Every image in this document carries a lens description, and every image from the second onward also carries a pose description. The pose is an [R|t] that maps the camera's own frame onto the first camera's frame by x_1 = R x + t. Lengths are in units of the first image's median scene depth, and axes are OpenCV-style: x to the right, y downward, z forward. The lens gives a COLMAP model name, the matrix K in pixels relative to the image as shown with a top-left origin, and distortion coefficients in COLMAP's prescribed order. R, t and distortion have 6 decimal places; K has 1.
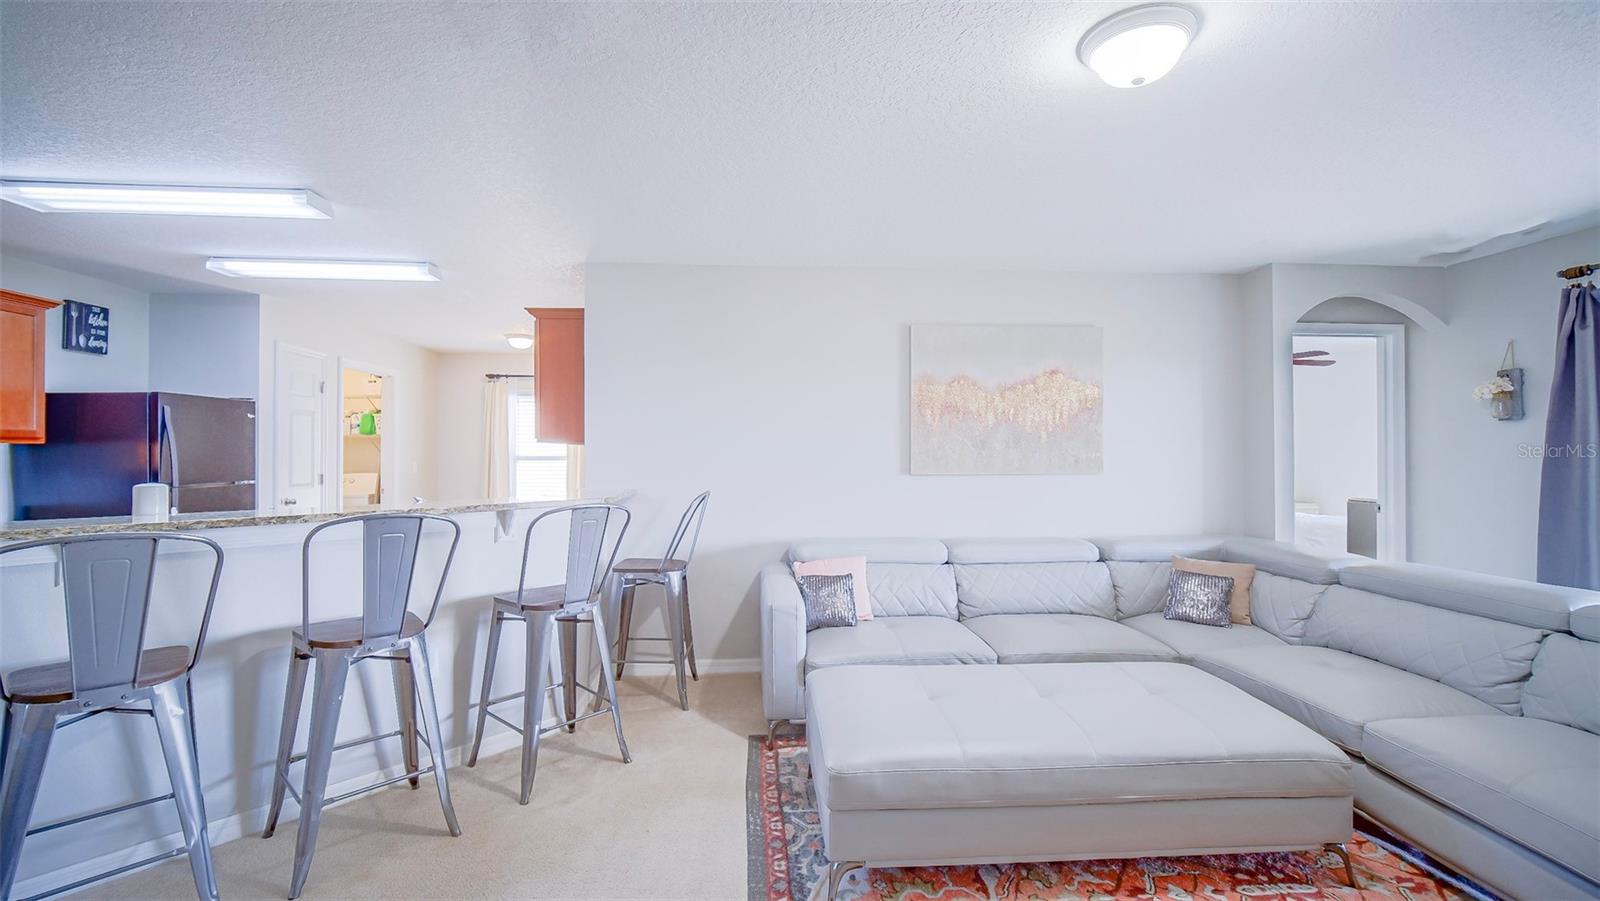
lens RADIAL K [[667.6, 0, 793.5], [0, 667.6, 455.1], [0, 0, 1]] dist [-0.002572, -0.000221]
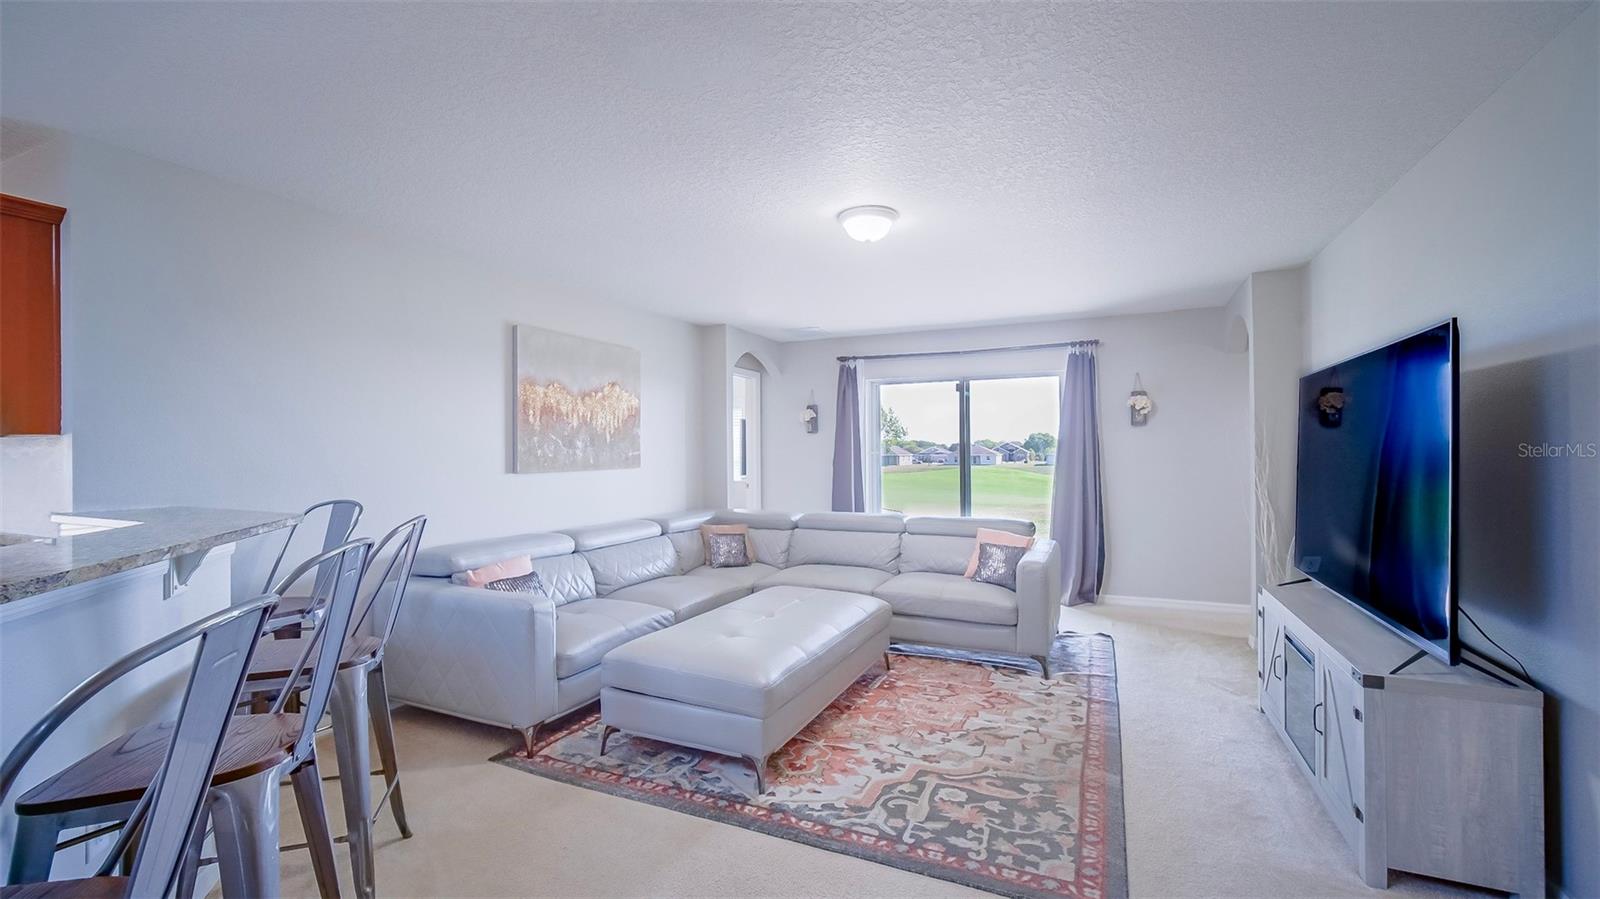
lens RADIAL K [[667.6, 0, 793.5], [0, 667.6, 454.1], [0, 0, 1]] dist [-0.002572, -0.000221]
pose [[0.480855, -0.005883, 0.876781, -0.501640], [0.005358, 0.999979, 0.003771, -0.000842], [-0.876784, 0.002884, 0.480876, 0.142094]]
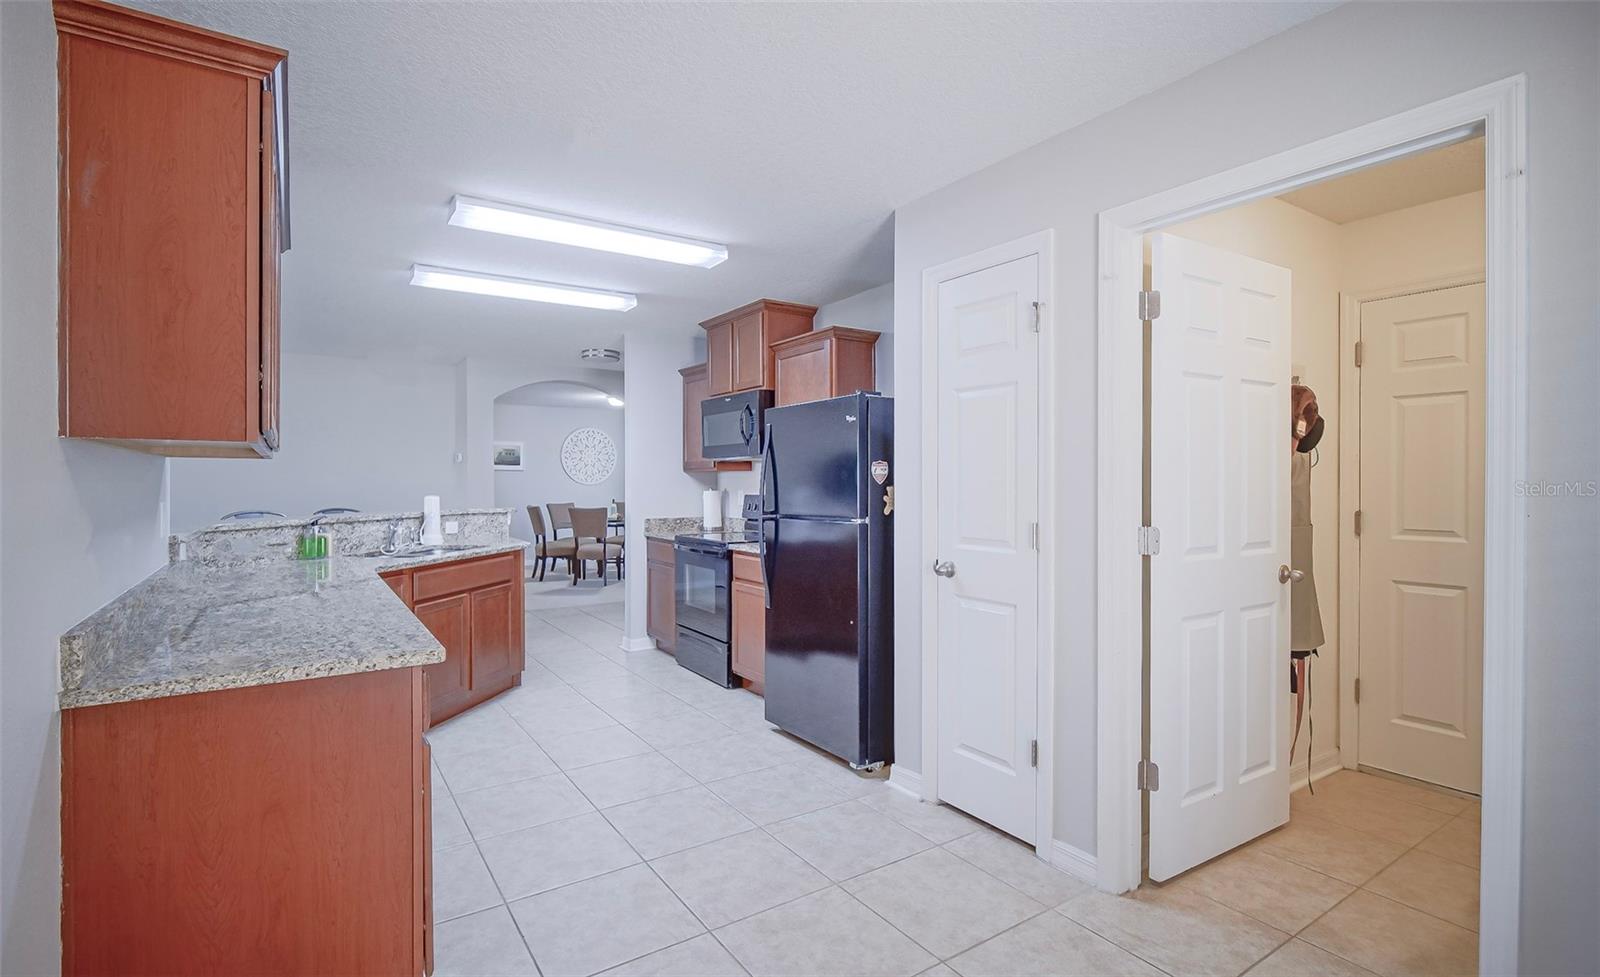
lens RADIAL K [[736.8, 0, 778.7], [0, 736.8, 484.3], [0, 0, 1]] dist [-0.000790, -0.000368]
pose [[-0.870612, 0.003082, -0.491961, -0.448211], [0.000535, 0.999986, 0.005317, 0.001416], [0.491970, 0.004366, -0.870601, 1.767706]]
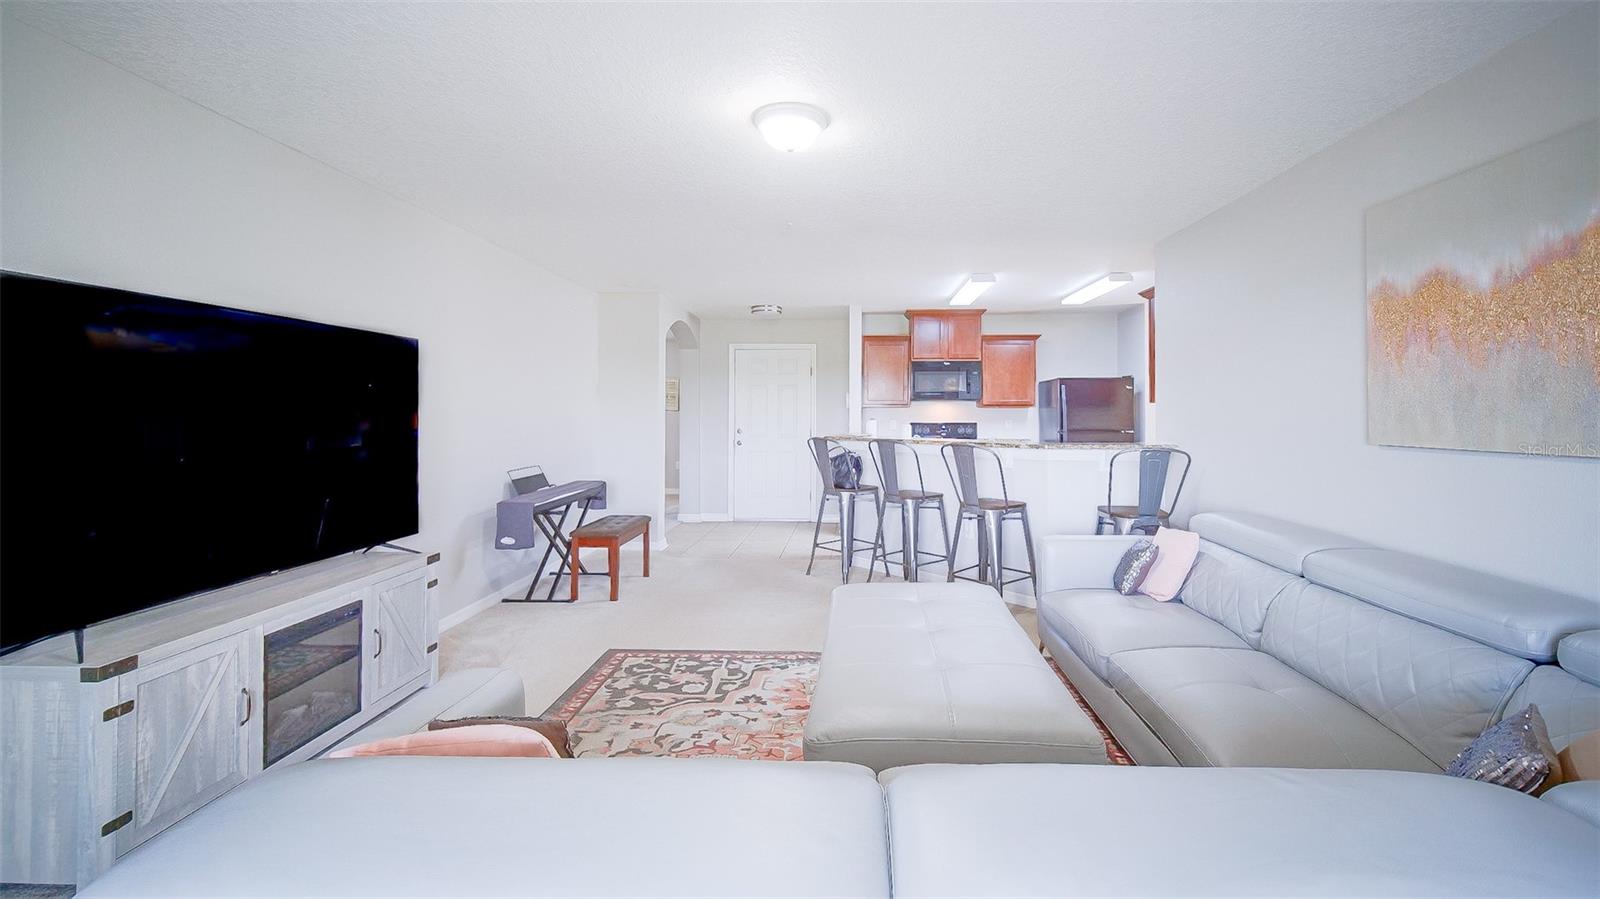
lens RADIAL K [[681.8, 0, 823.7], [0, 681.8, 398.4], [0, 0, 1]] dist [0.002814, 0.000046]
pose [[-0.109734, -0.022131, -0.993715, 0.870331], [-0.002911, 0.999755, -0.021944, 0.001122], [0.993957, 0.000485, -0.109771, 0.542893]]
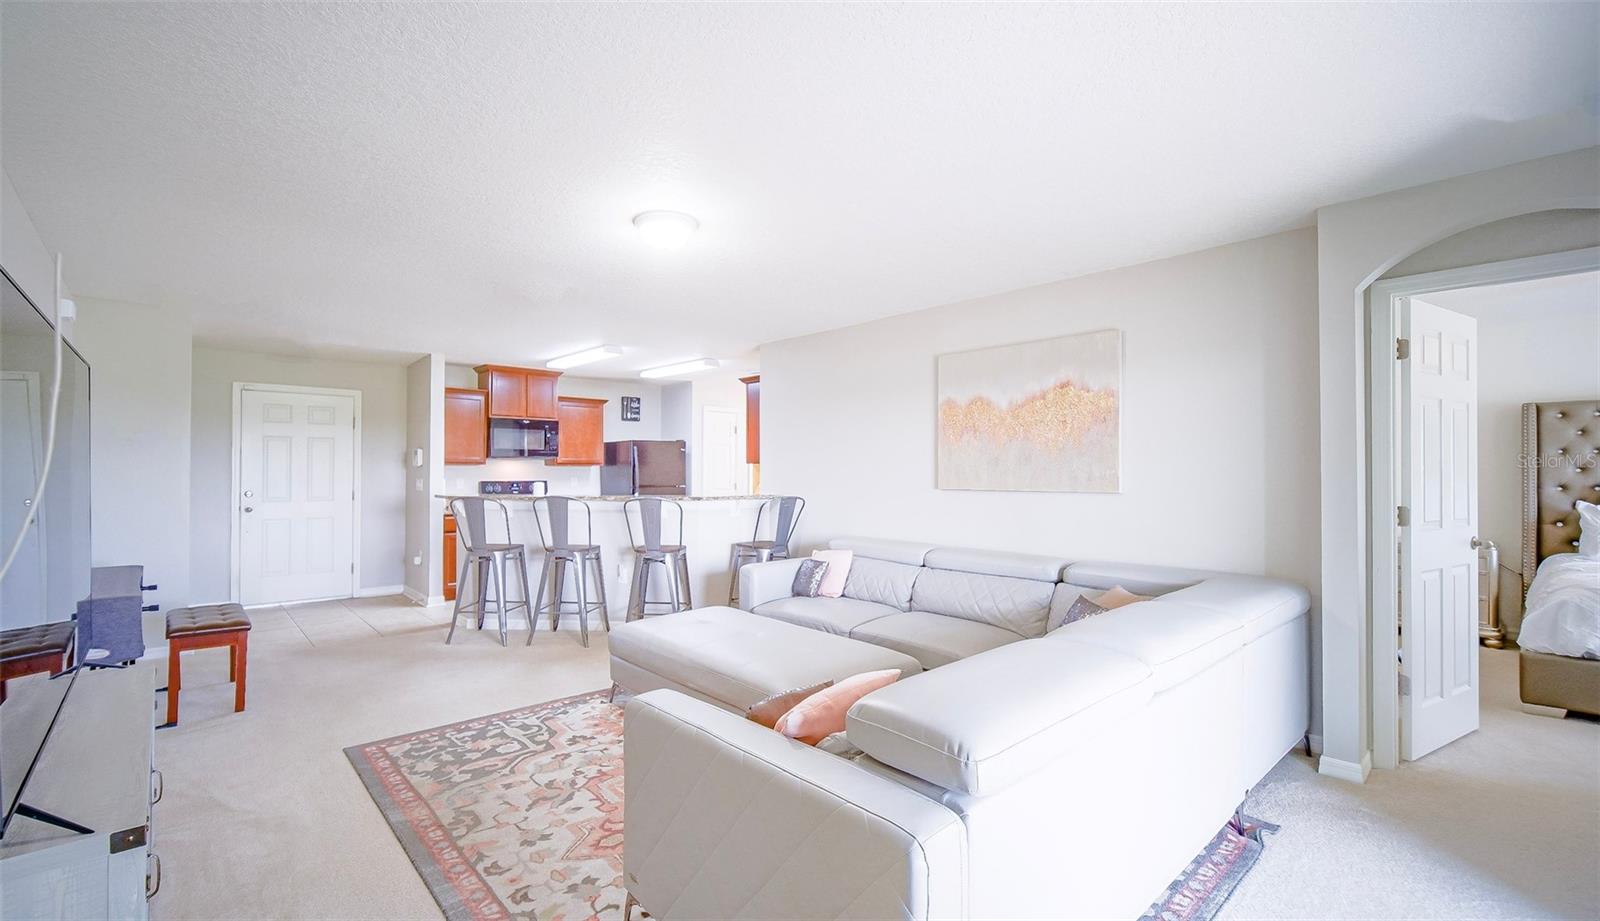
lens RADIAL K [[688.7, 0, 781.3], [0, 688.7, 466.9], [0, 0, 1]] dist [-0.000414, -0.000134]
pose [[0.614056, -0.004230, -0.789251, 0.916304], [-0.001647, 0.999977, -0.006642, -0.000264], [0.789260, 0.005378, 0.614035, 0.071296]]
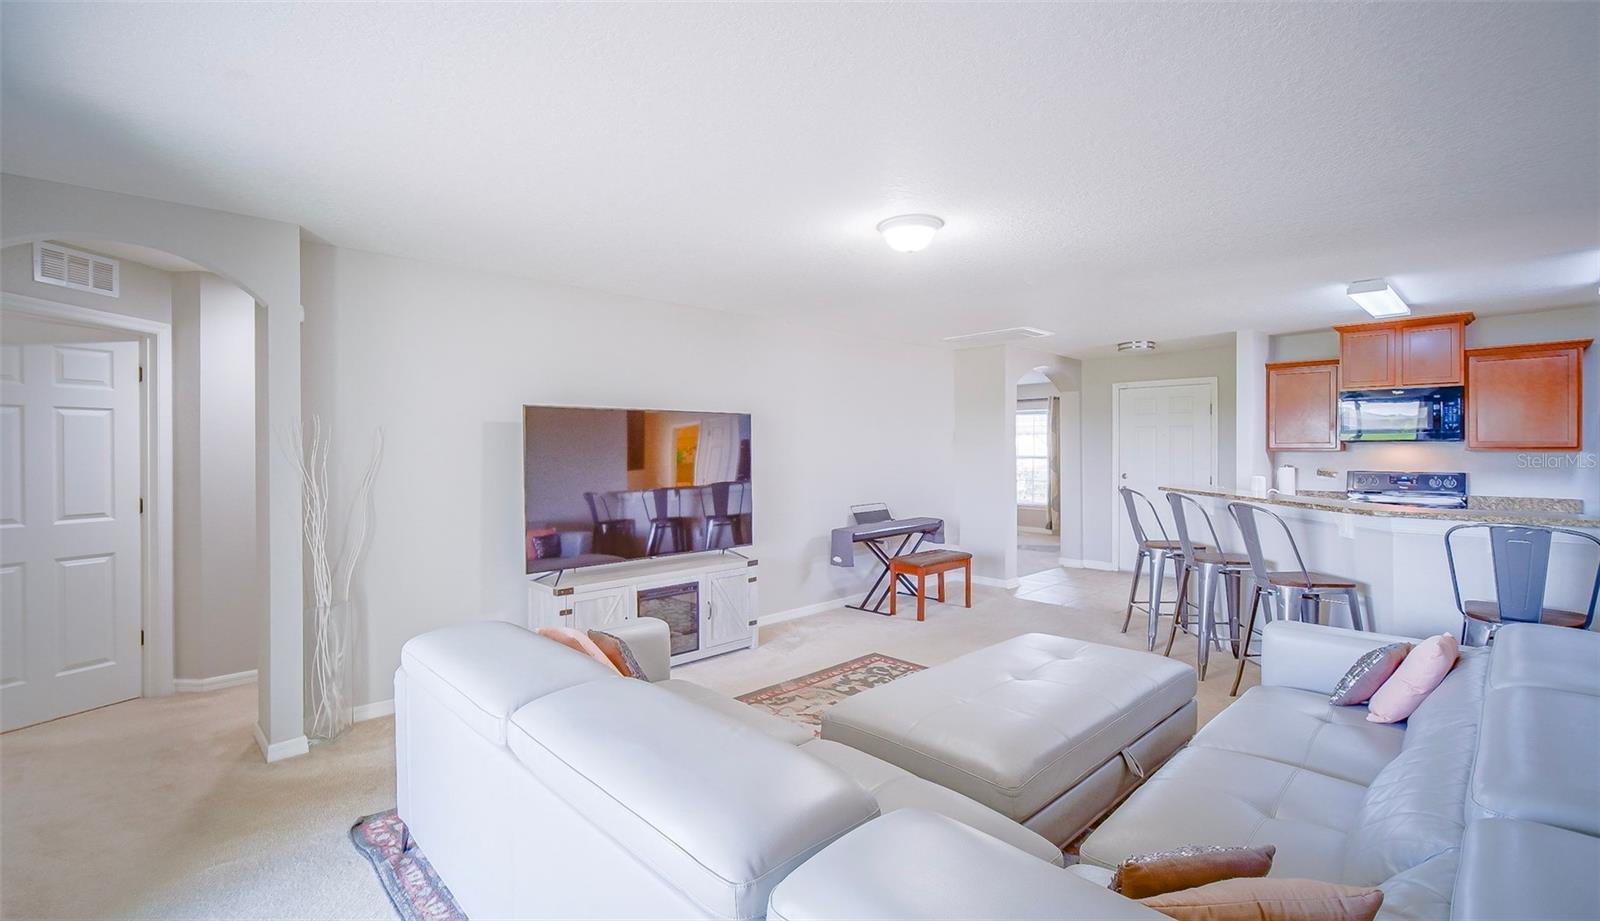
lens RADIAL K [[693.5, 0, 786.8], [0, 693.5, 451.1], [0, 0, 1]] dist [-0.001727, -0.000453]
pose [[-0.768975, 0.004014, -0.639267, 0.839262], [0.001806, 0.999990, 0.004106, -0.024538], [0.639277, 0.002003, -0.768974, 0.951872]]
